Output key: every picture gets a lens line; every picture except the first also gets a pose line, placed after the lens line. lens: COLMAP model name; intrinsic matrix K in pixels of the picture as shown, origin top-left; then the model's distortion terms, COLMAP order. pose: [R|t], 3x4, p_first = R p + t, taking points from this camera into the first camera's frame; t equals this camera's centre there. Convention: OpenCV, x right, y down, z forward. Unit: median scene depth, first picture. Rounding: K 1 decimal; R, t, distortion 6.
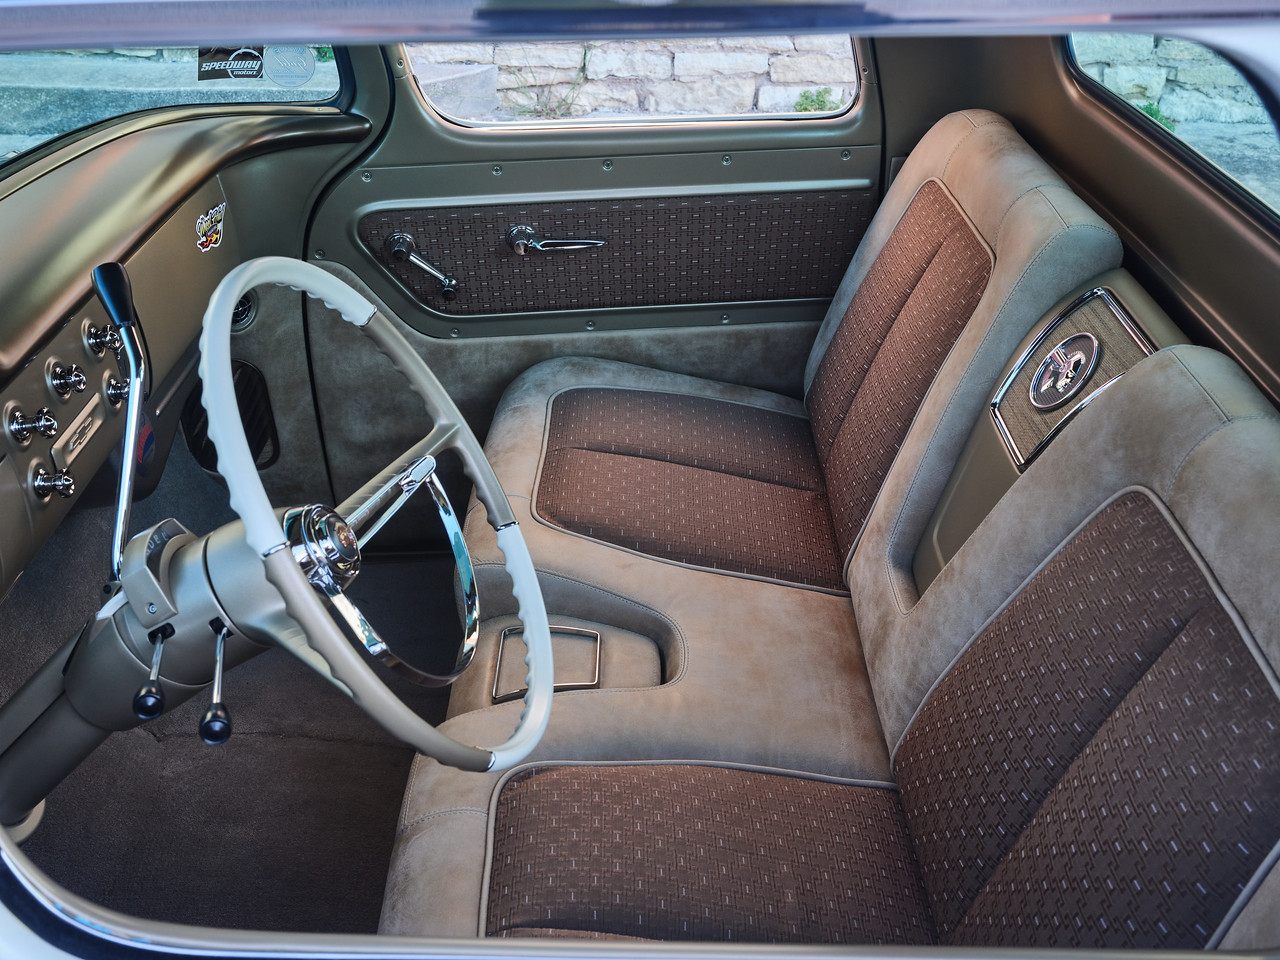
lens RADIAL K [[1435.9, 0, 584.2], [0, 1435.9, 479.9], [0, 0, 1]] dist [0.005540, -0.023461]
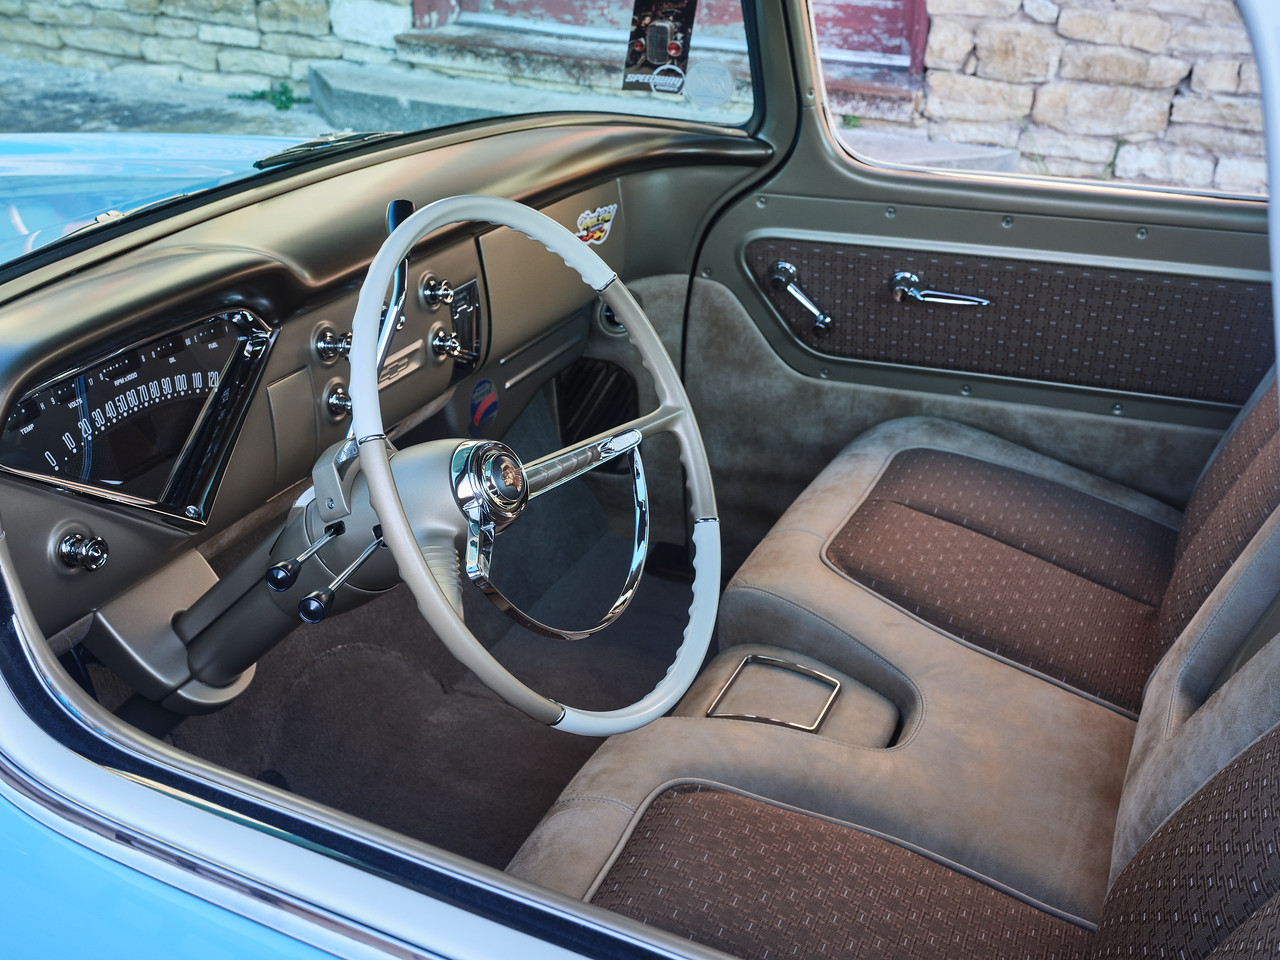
lens RADIAL K [[1435.9, 0, 584.2], [0, 1435.9, 479.9], [0, 0, 1]] dist [0.005540, -0.023461]
pose [[0.898625, 0.198229, -0.391380, 0.166008], [-0.227321, 0.973390, -0.028929, 0.035030], [0.375230, 0.114965, 0.919775, 0.049484]]
